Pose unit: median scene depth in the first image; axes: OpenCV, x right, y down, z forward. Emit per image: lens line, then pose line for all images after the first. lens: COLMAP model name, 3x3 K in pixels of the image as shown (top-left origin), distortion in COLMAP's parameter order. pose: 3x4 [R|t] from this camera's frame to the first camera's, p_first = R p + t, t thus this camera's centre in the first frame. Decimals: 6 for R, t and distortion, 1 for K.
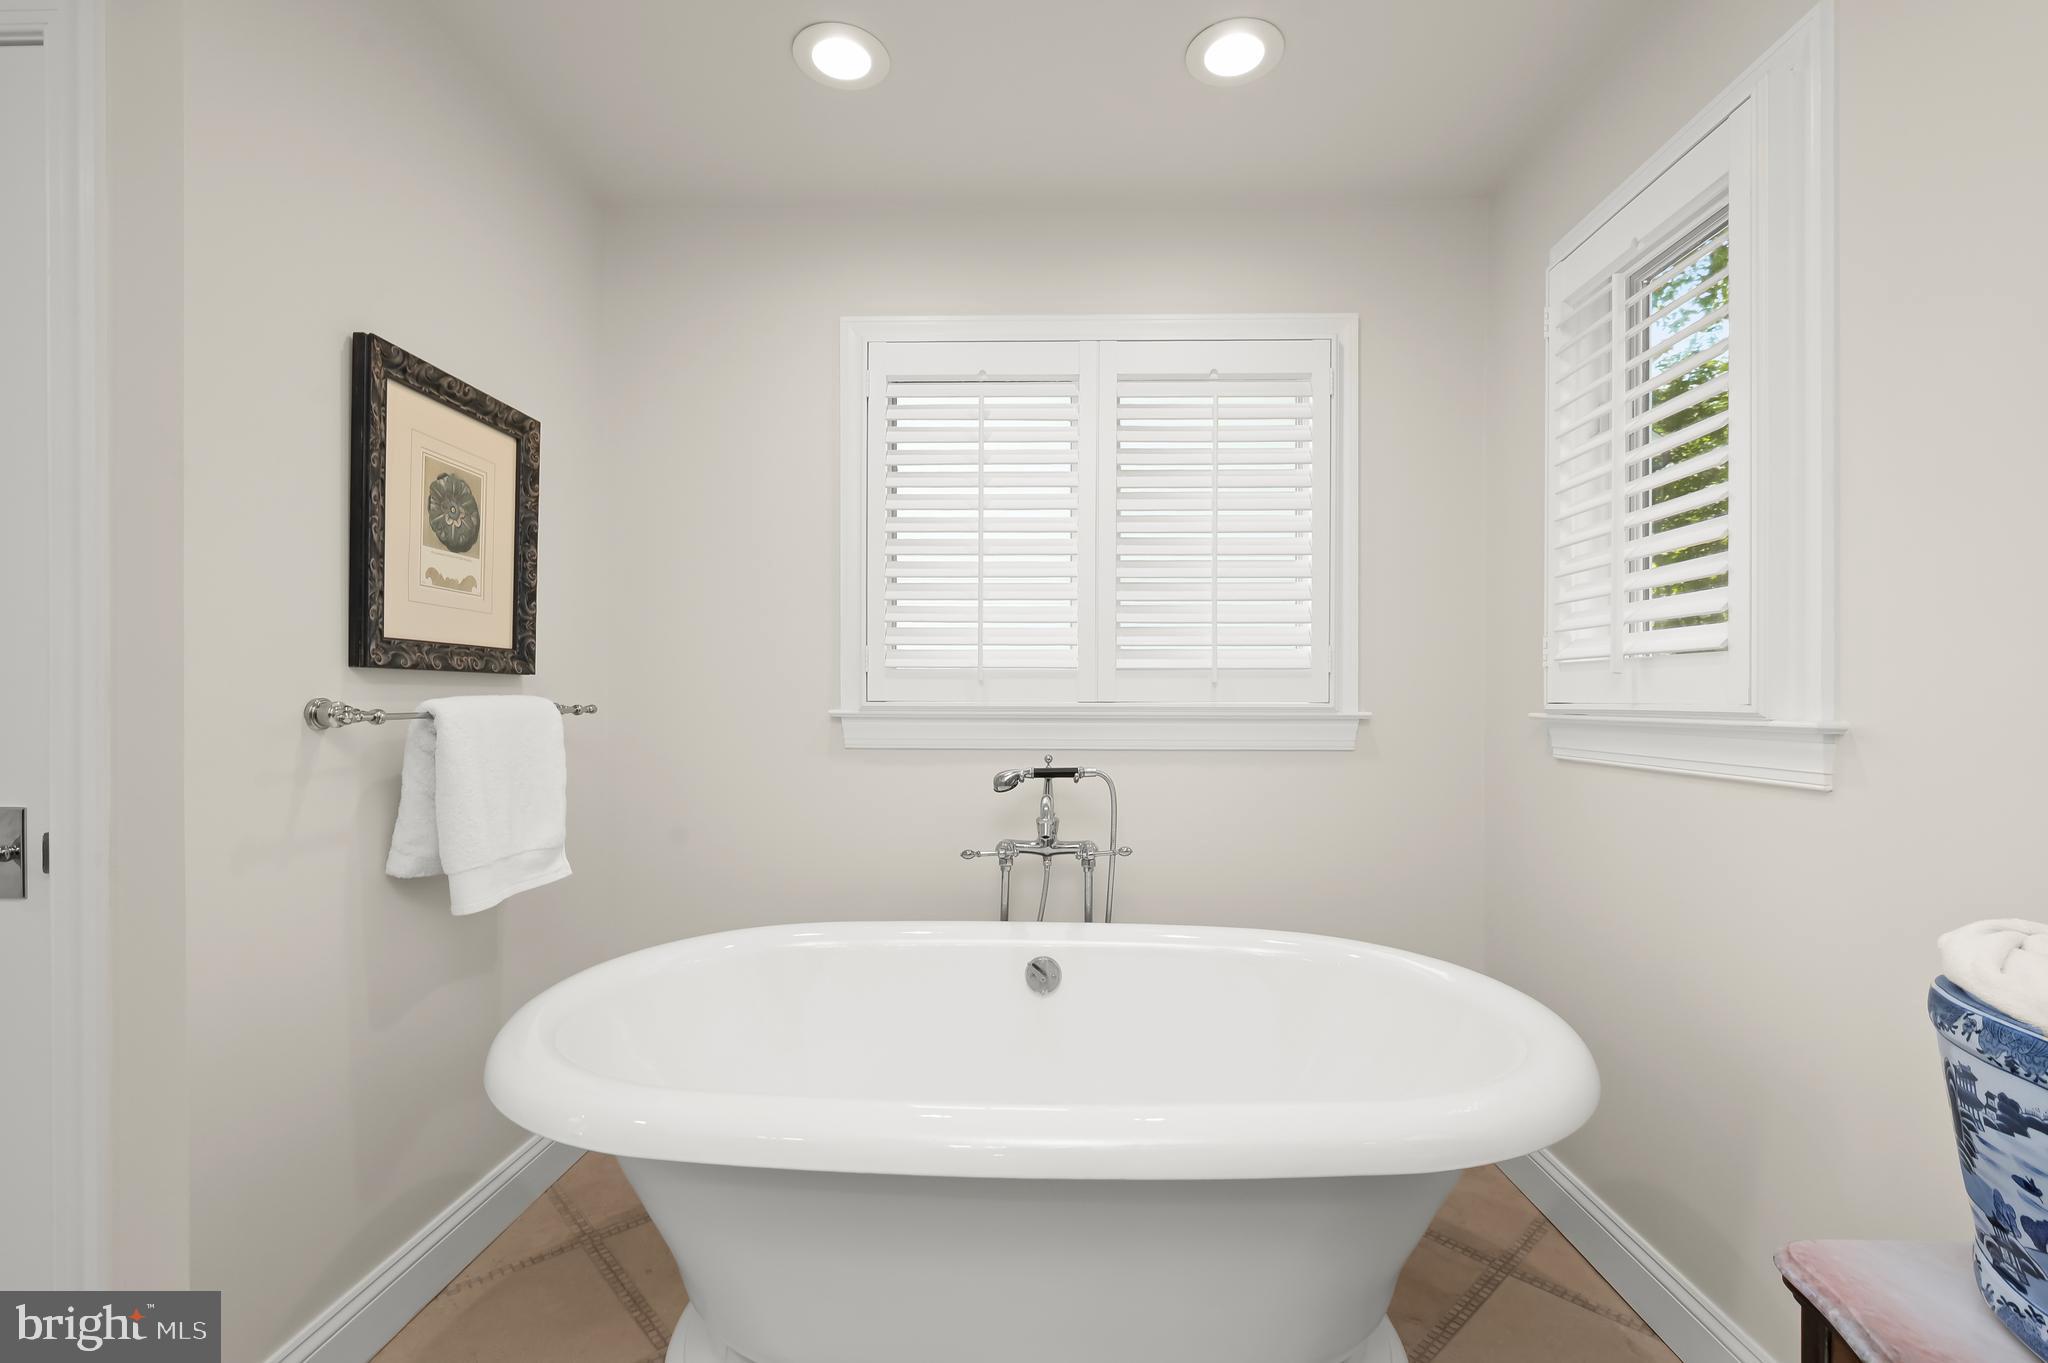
lens RADIAL K [[933.0, 0, 1059.2], [0, 933.0, 714.4], [0, 0, 1]] dist [-0.001692, -0.001149]
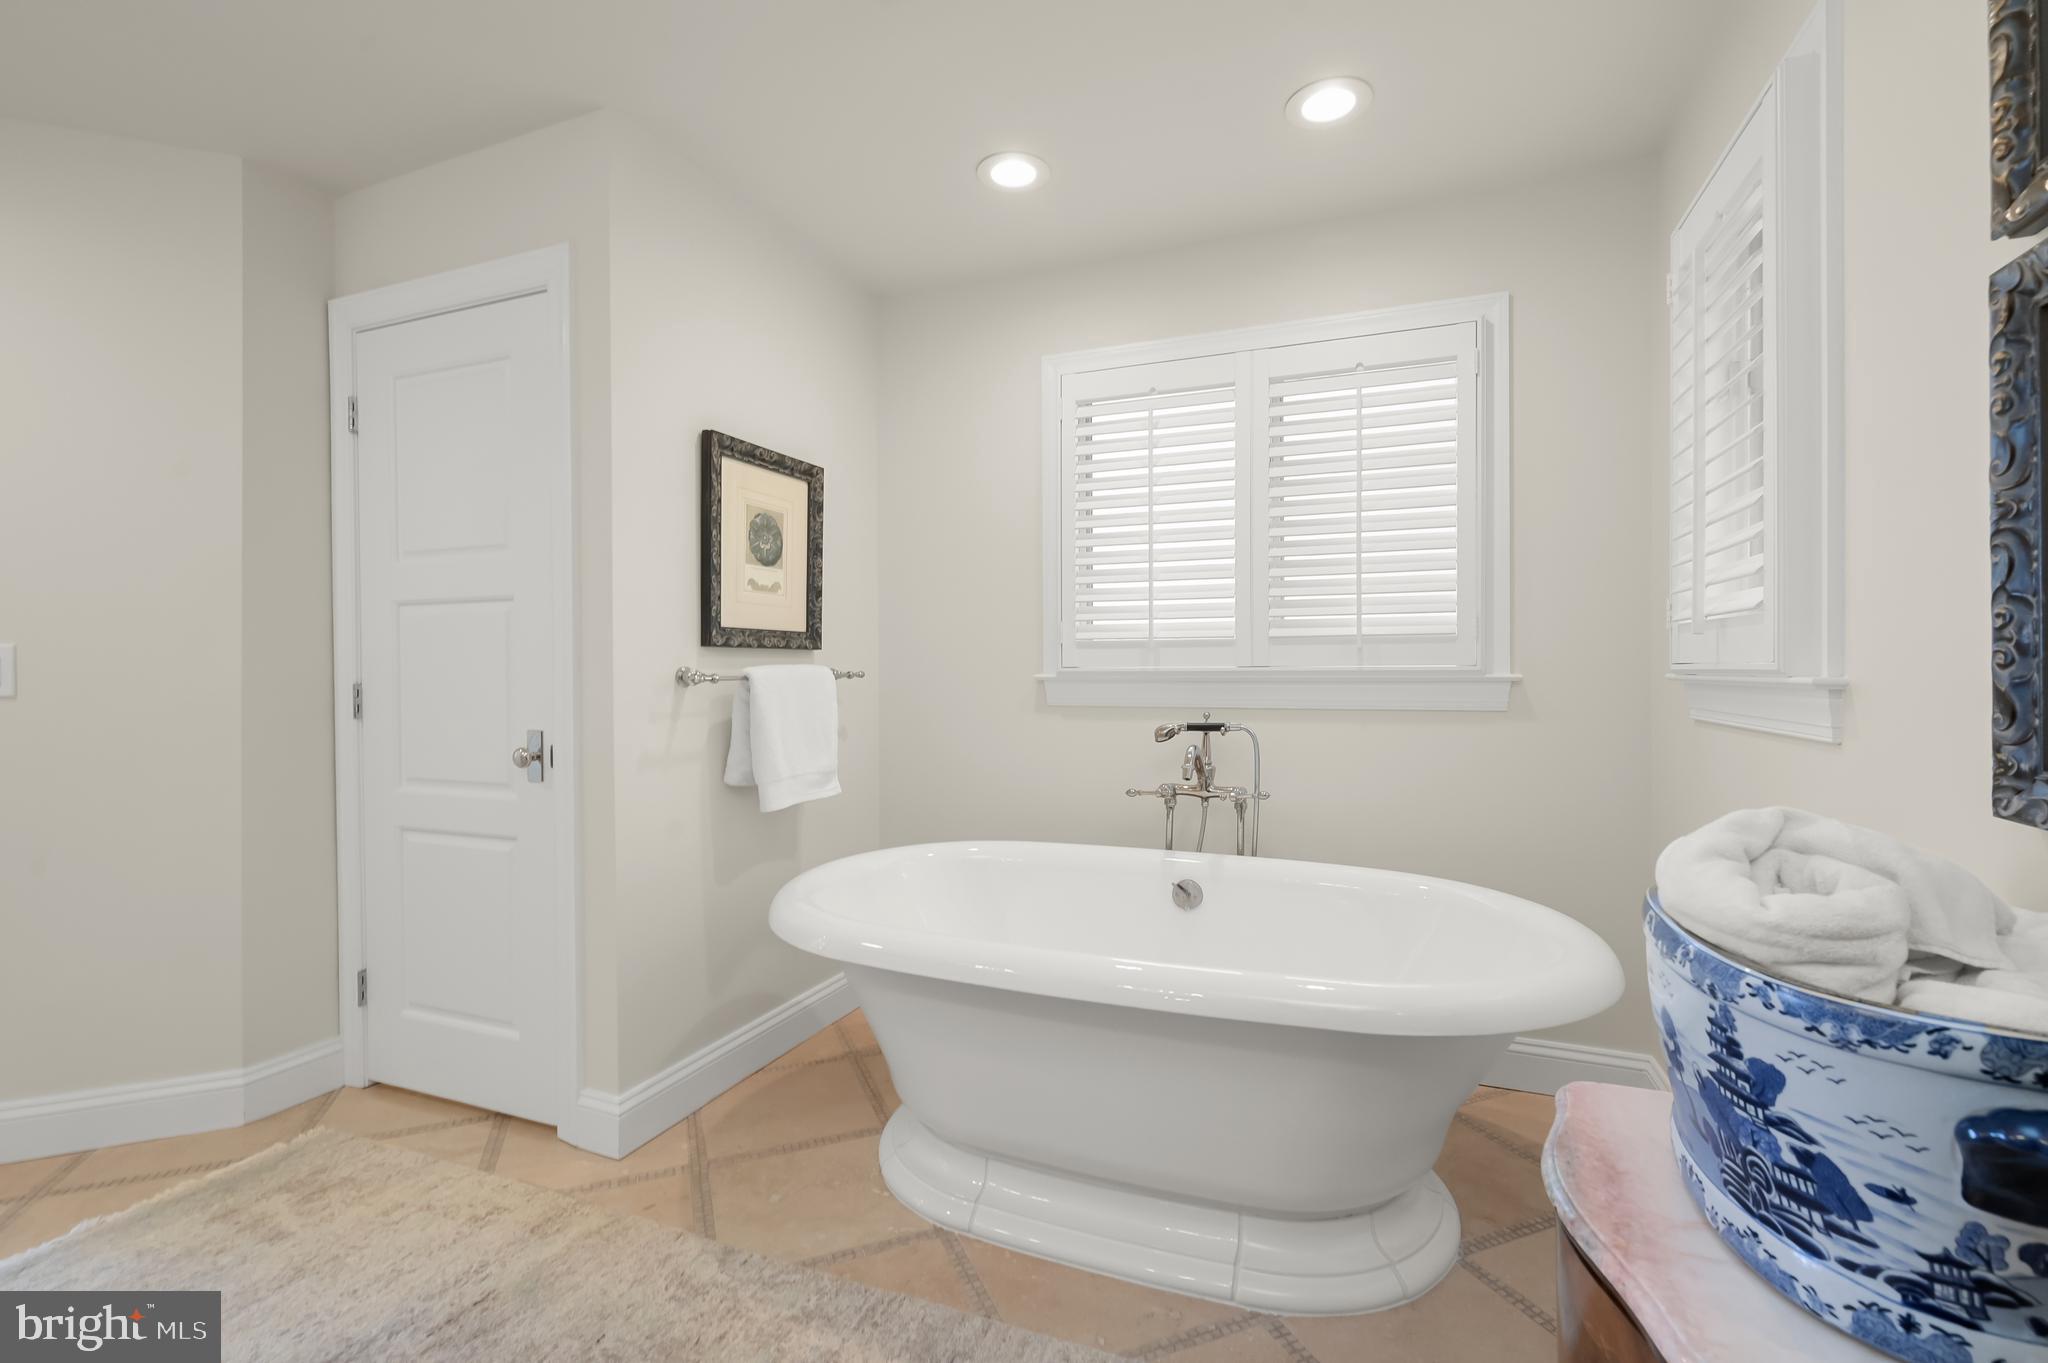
lens RADIAL K [[918.2, 0, 1026.8], [0, 918.2, 692.1], [0, 0, 1]] dist [0.000177, -0.000251]
pose [[0.935329, 0.001938, -0.353774, 0.217656], [0.001472, 0.999955, 0.009371, 0.008418], [0.353776, -0.009285, 0.935284, -0.181170]]
